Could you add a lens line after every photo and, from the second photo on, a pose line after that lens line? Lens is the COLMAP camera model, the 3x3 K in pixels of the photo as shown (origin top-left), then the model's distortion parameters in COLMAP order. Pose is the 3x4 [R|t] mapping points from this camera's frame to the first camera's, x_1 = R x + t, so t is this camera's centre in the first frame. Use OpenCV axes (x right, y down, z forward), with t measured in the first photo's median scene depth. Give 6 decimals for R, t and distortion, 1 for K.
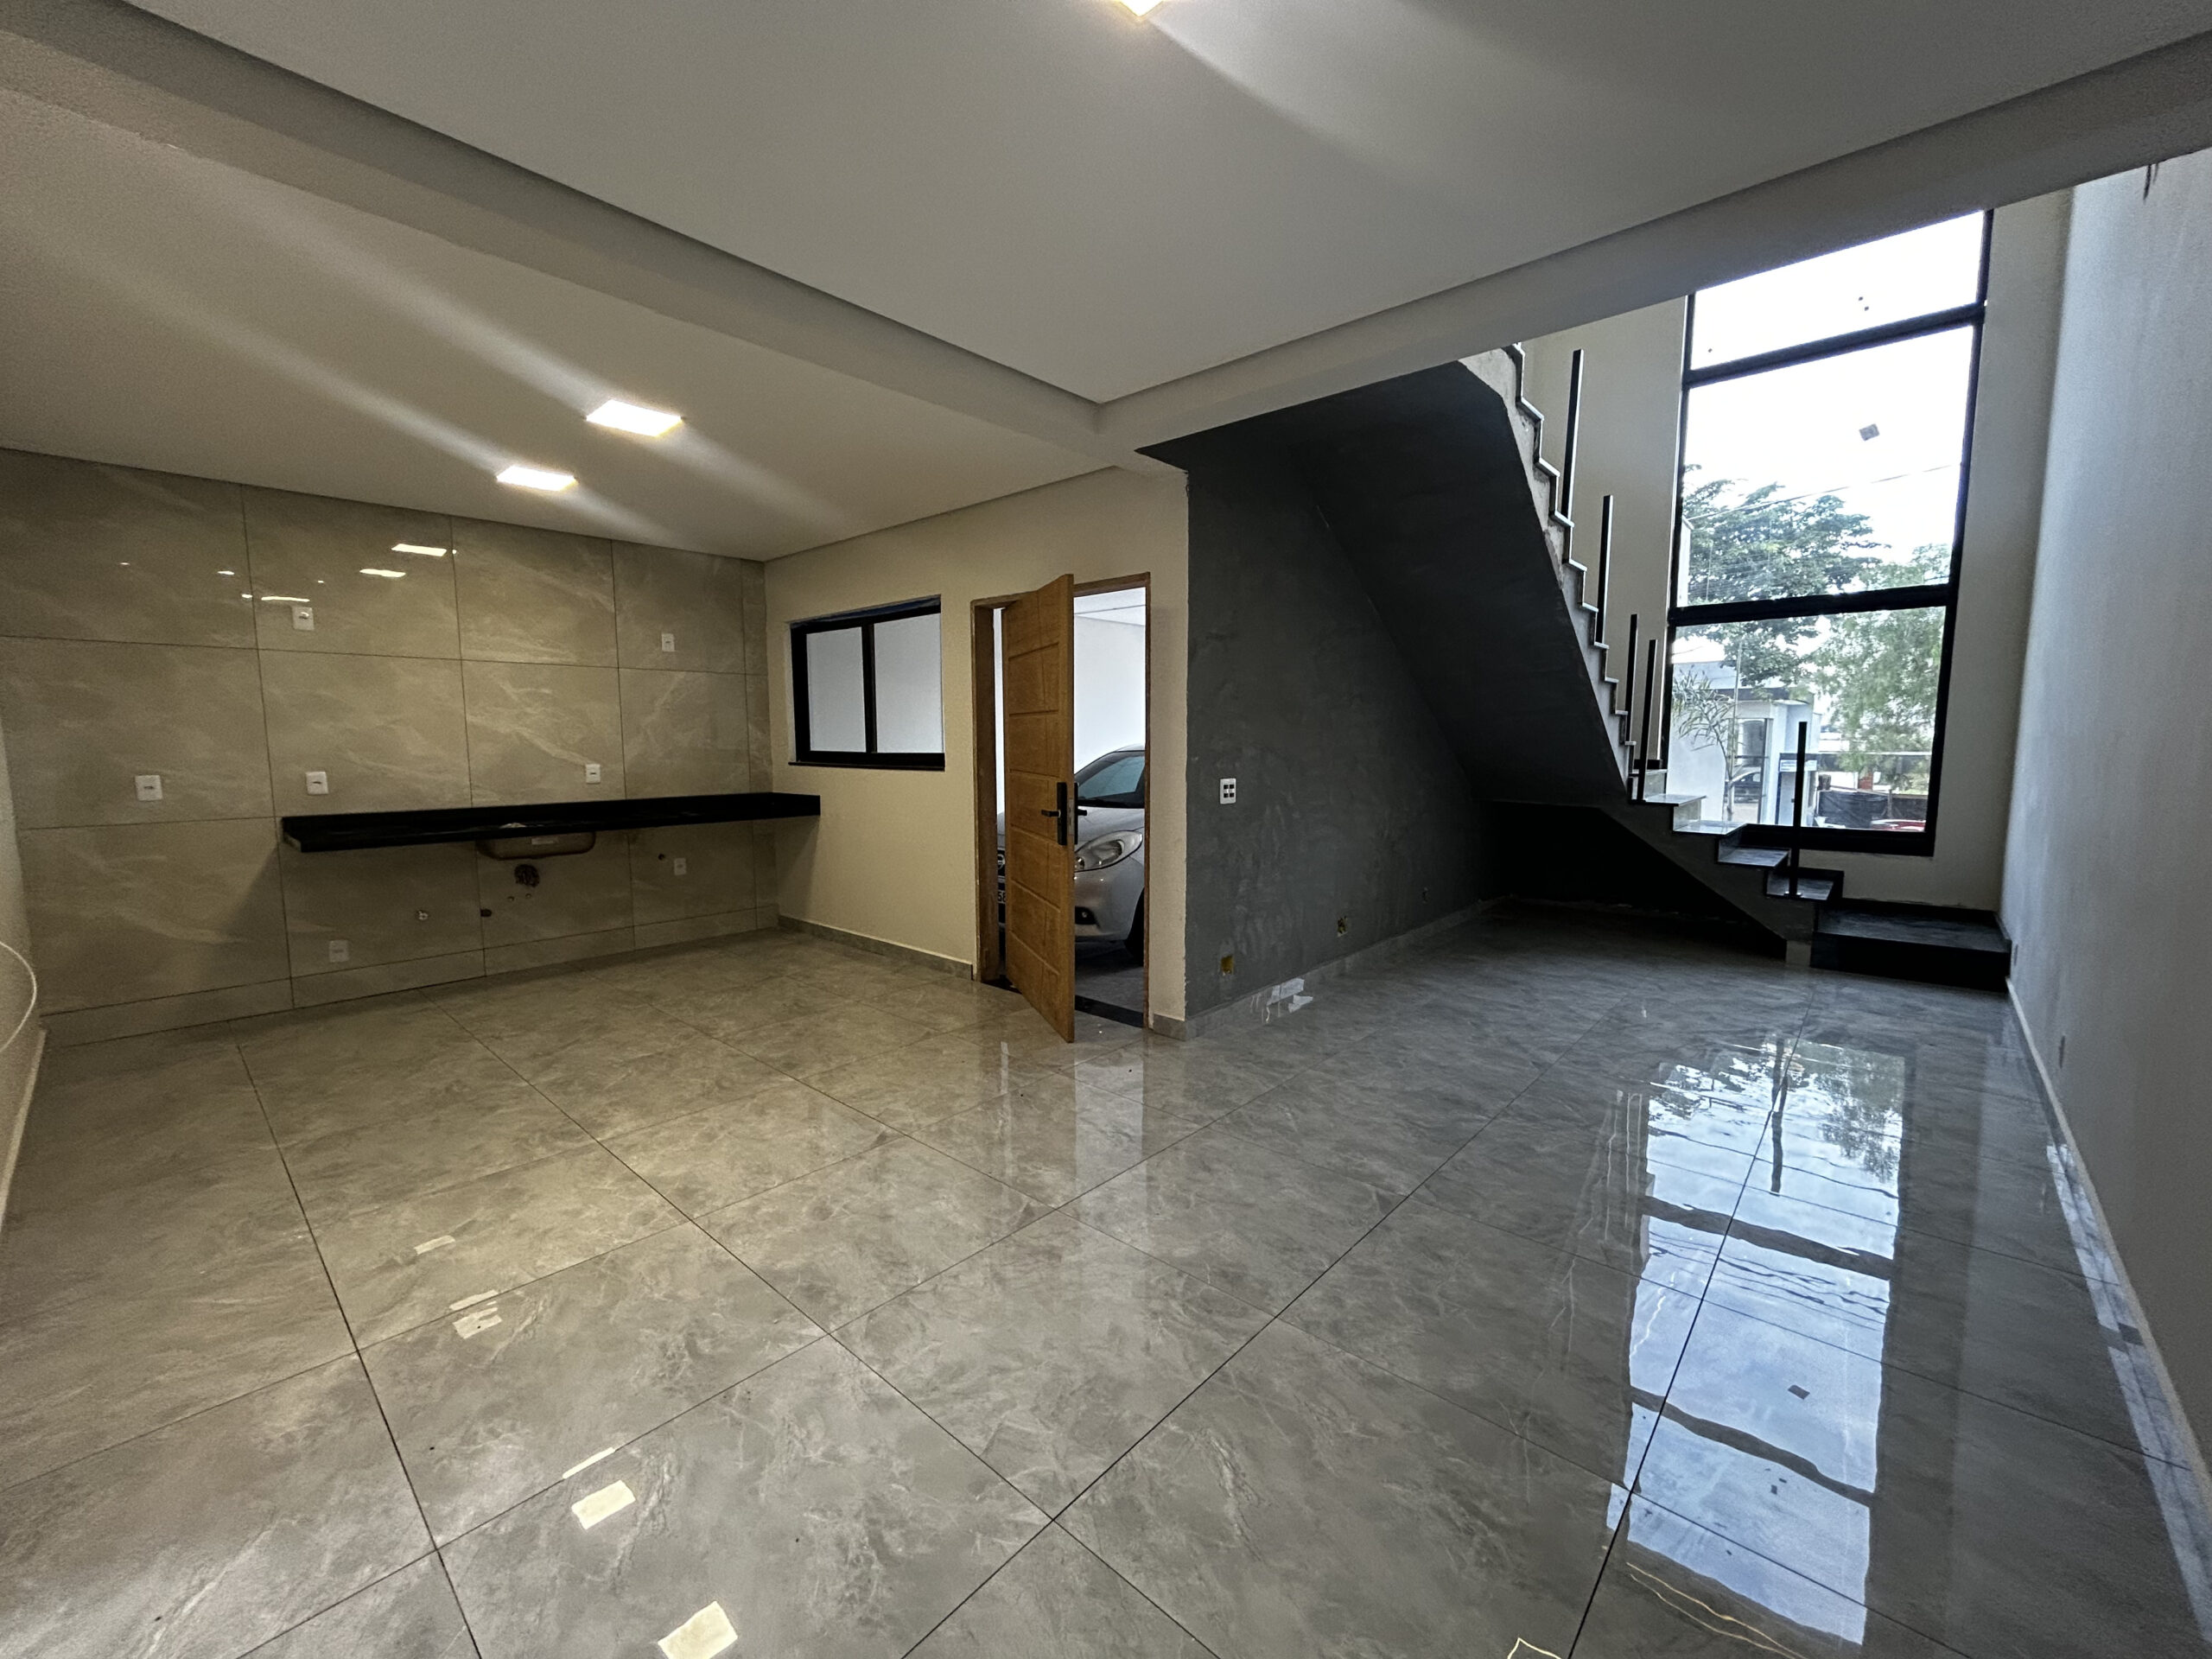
lens RADIAL K [[882.9, 0, 1116.8], [0, 882.9, 822.4], [0, 0, 1]] dist [0.002465, 0.000160]
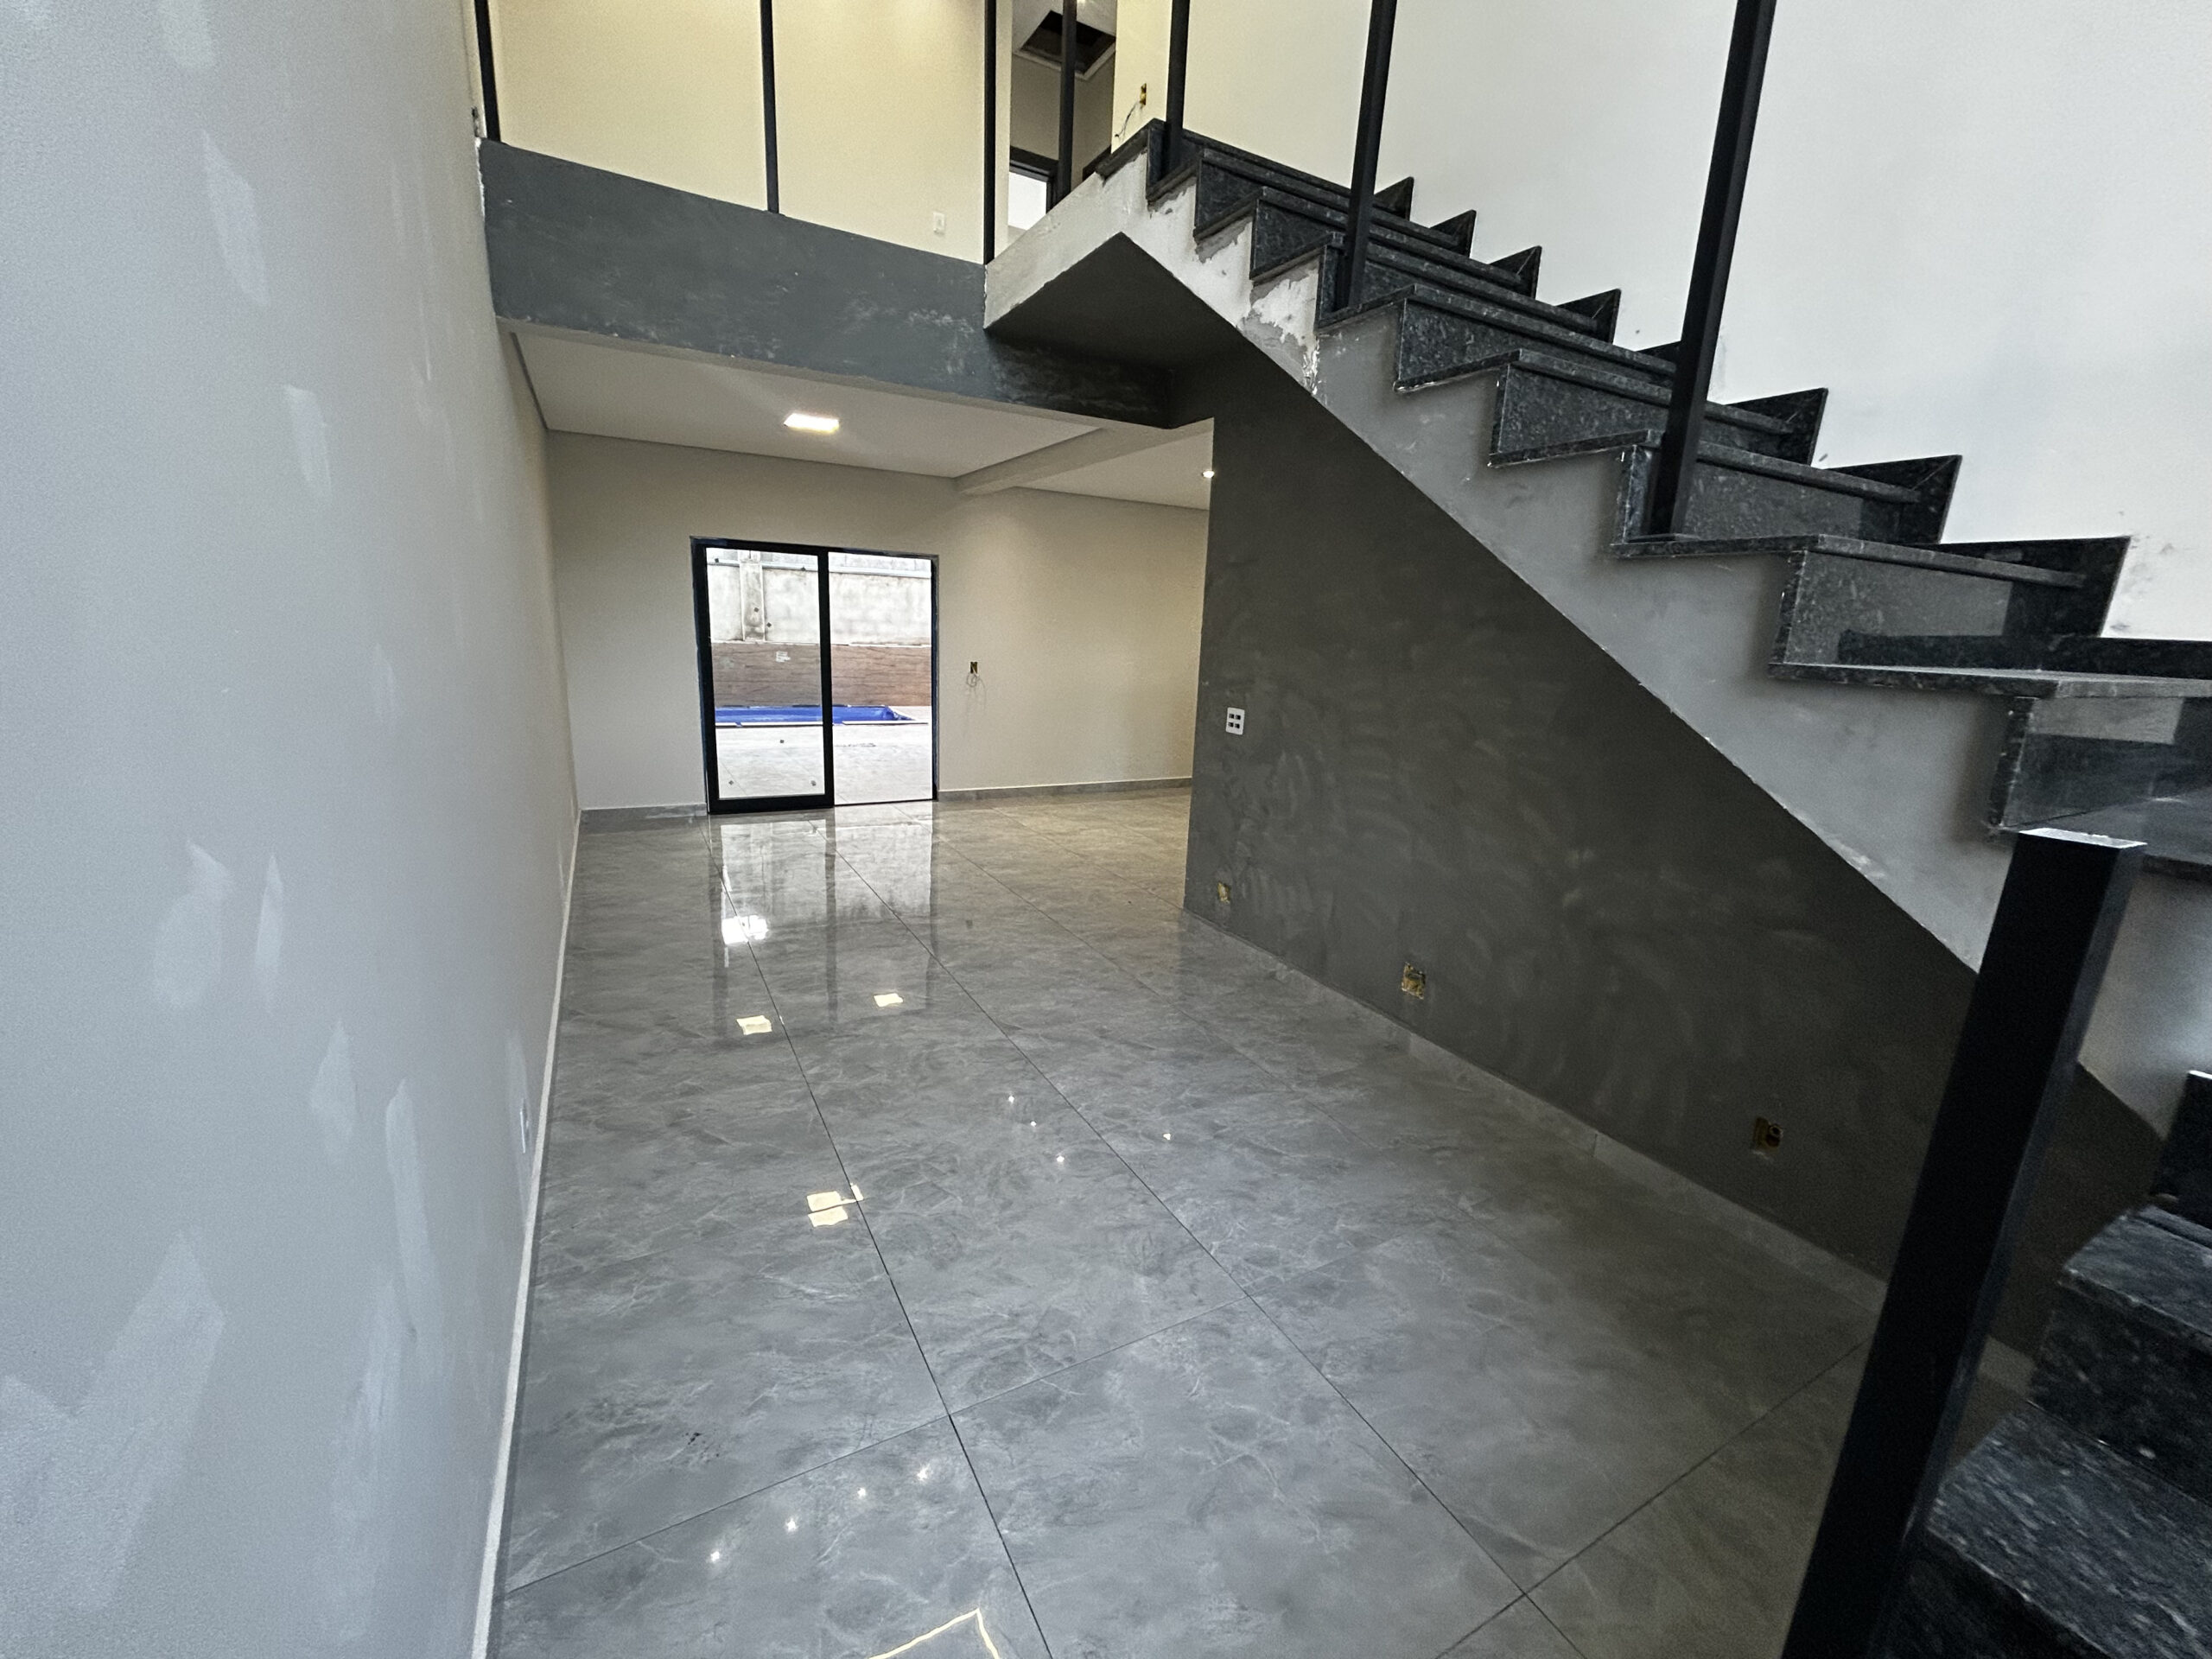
lens RADIAL K [[882.9, 0, 1110.8], [0, 882.9, 845.5], [0, 0, 1]] dist [0.002465, 0.000160]
pose [[-0.327945, 0.217072, -0.919419, 1.074273], [-0.139177, 0.951521, 0.274294, -0.149678], [0.934388, 0.217916, -0.281835, 1.129763]]
